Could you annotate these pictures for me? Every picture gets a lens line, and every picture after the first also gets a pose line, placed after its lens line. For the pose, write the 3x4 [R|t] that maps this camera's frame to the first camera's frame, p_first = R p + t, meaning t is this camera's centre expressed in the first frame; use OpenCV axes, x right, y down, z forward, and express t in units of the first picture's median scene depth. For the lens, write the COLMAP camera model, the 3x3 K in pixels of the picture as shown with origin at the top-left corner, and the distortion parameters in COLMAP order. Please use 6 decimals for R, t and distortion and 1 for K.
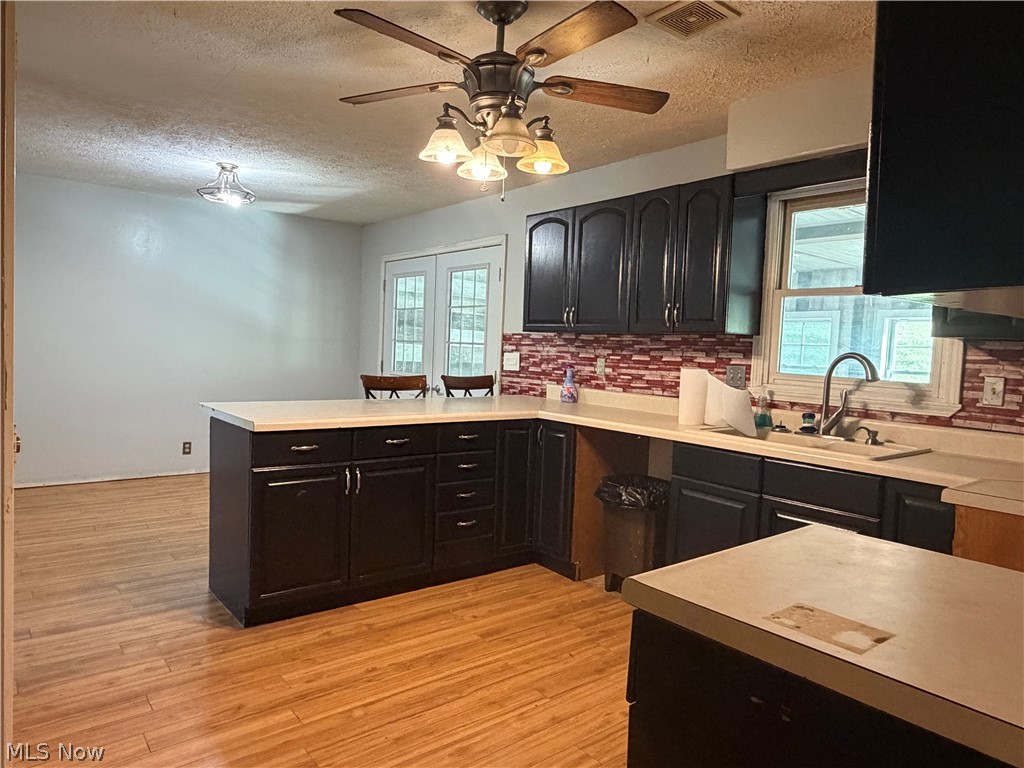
lens RADIAL K [[663.5, 0, 508.8], [0, 663.5, 383.3], [0, 0, 1]] dist [-0.009336, -0.001854]
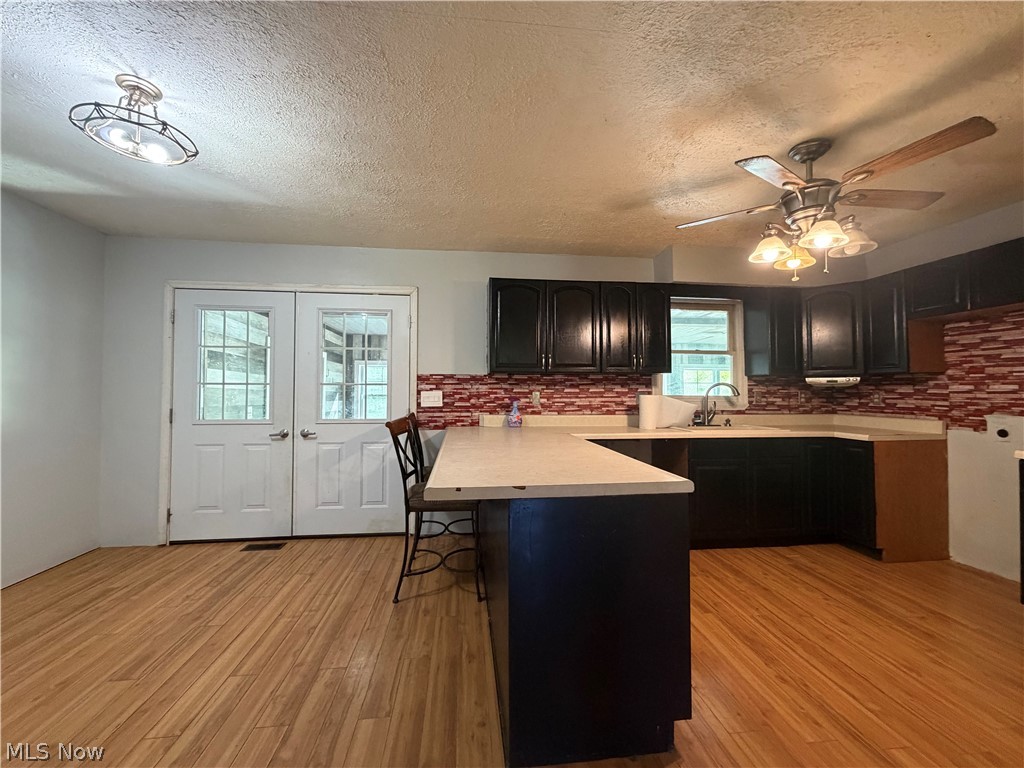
lens RADIAL K [[409.0, 0, 511.6], [0, 409.0, 385.5], [0, 0, 1]] dist [-0.000822, 0.000098]
pose [[0.527610, -0.031945, 0.848886, -0.598506], [0.065674, 0.997836, -0.003268, -0.051126], [-0.846944, 0.057474, 0.528566, 0.587507]]
